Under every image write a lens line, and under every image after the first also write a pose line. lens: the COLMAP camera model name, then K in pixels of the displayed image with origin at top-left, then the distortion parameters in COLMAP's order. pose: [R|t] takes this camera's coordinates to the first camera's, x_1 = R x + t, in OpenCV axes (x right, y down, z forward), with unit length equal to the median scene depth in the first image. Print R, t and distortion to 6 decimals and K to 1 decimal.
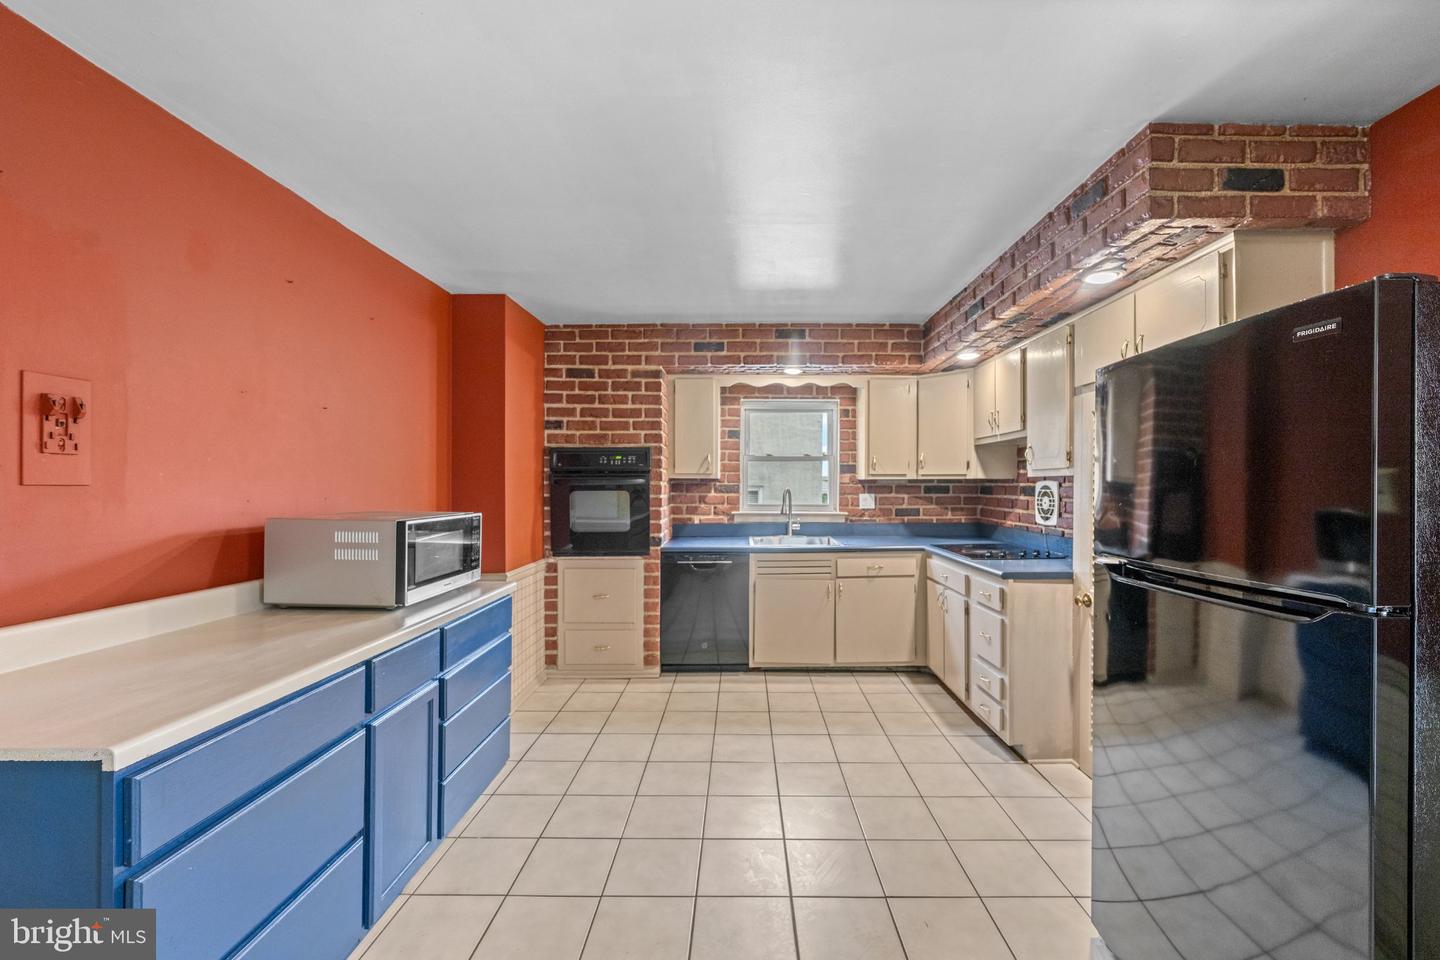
lens RADIAL K [[576.7, 0, 749.3], [0, 576.7, 486.7], [0, 0, 1]] dist [0.001140, 0.000406]
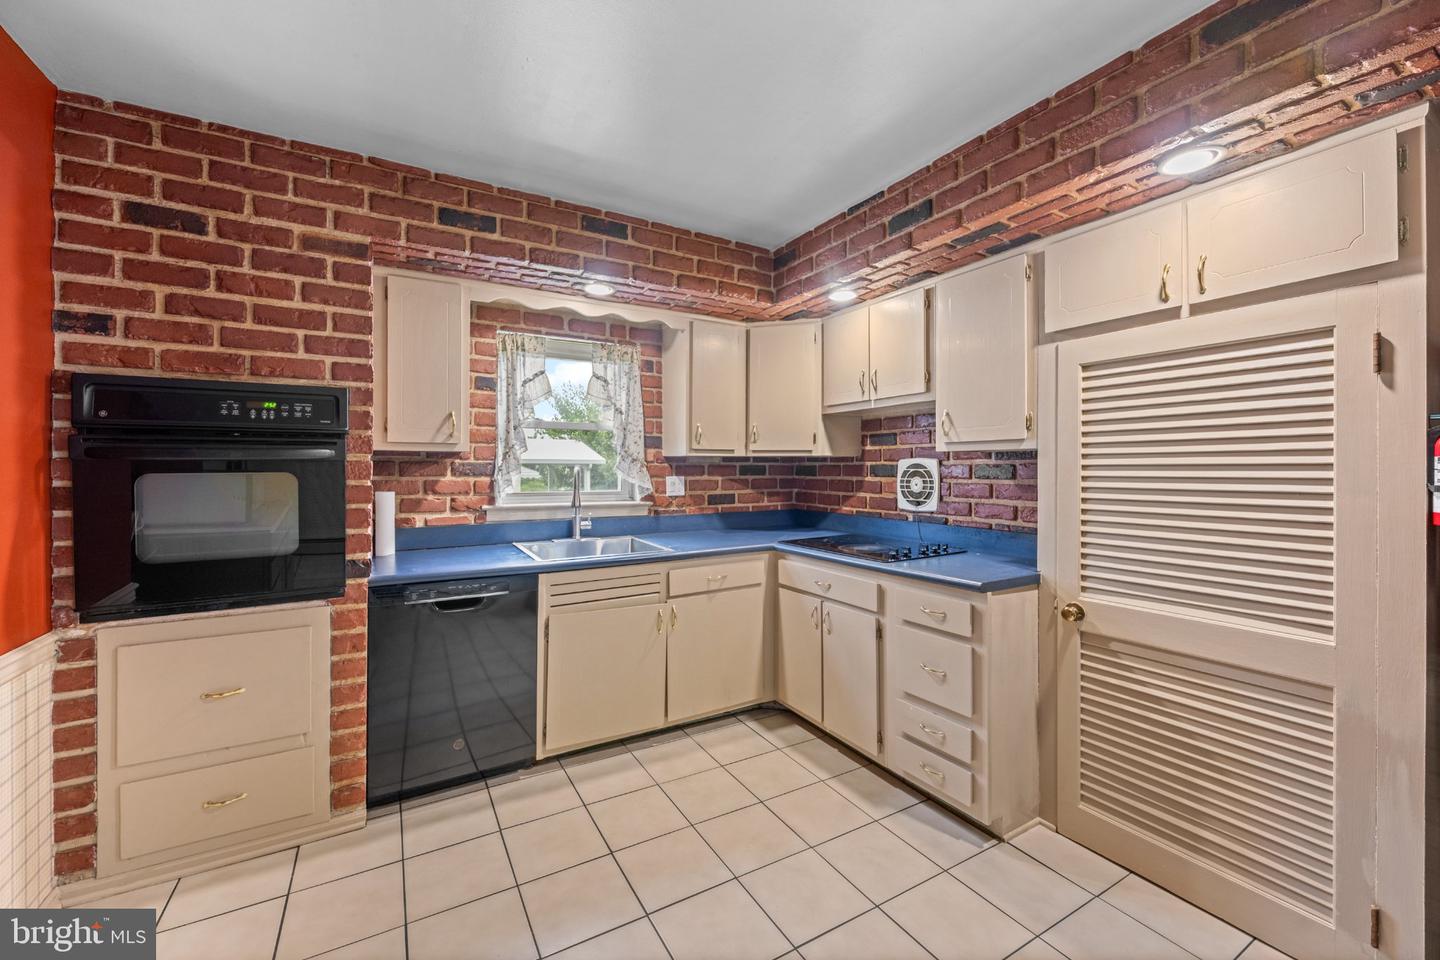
lens RADIAL K [[576.7, 0, 717.2], [0, 576.7, 469.3], [0, 0, 1]] dist [0.001140, 0.000406]
pose [[0.872067, -0.000891, 0.489385, -0.134260], [0.002679, 0.999992, -0.002953, 0.006832], [-0.489378, 0.003887, 0.872063, 0.381011]]
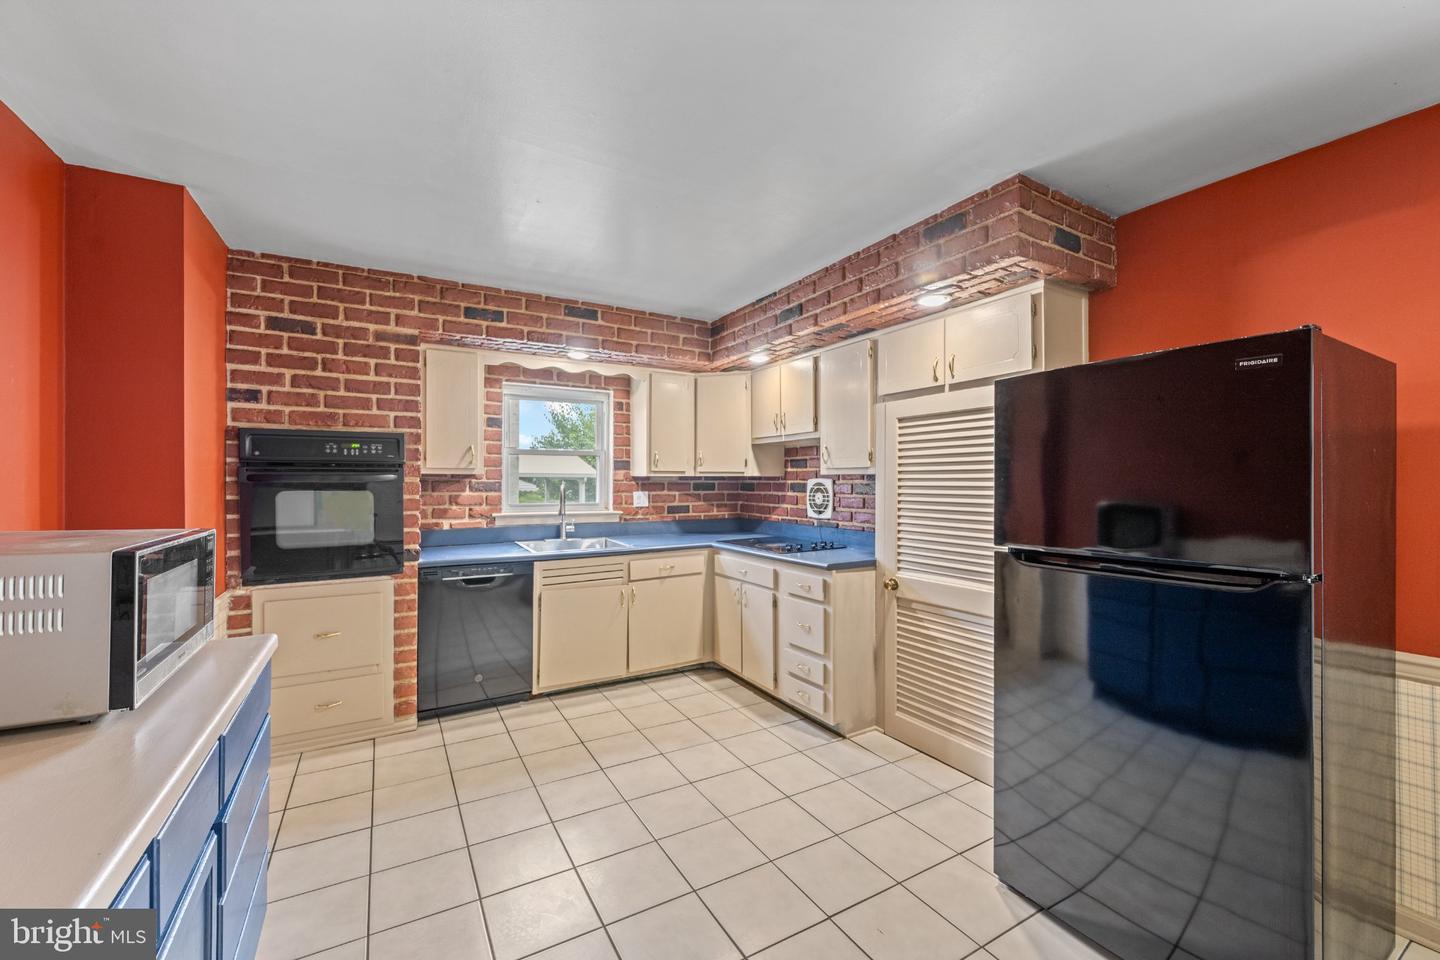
lens RADIAL K [[576.7, 0, 714.1], [0, 576.7, 485.1], [0, 0, 1]] dist [0.001140, 0.000406]
pose [[0.872792, -0.002816, 0.488084, -0.185711], [0.001971, 0.999996, 0.002245, -0.000345], [-0.488088, -0.000997, 0.872794, 0.122223]]
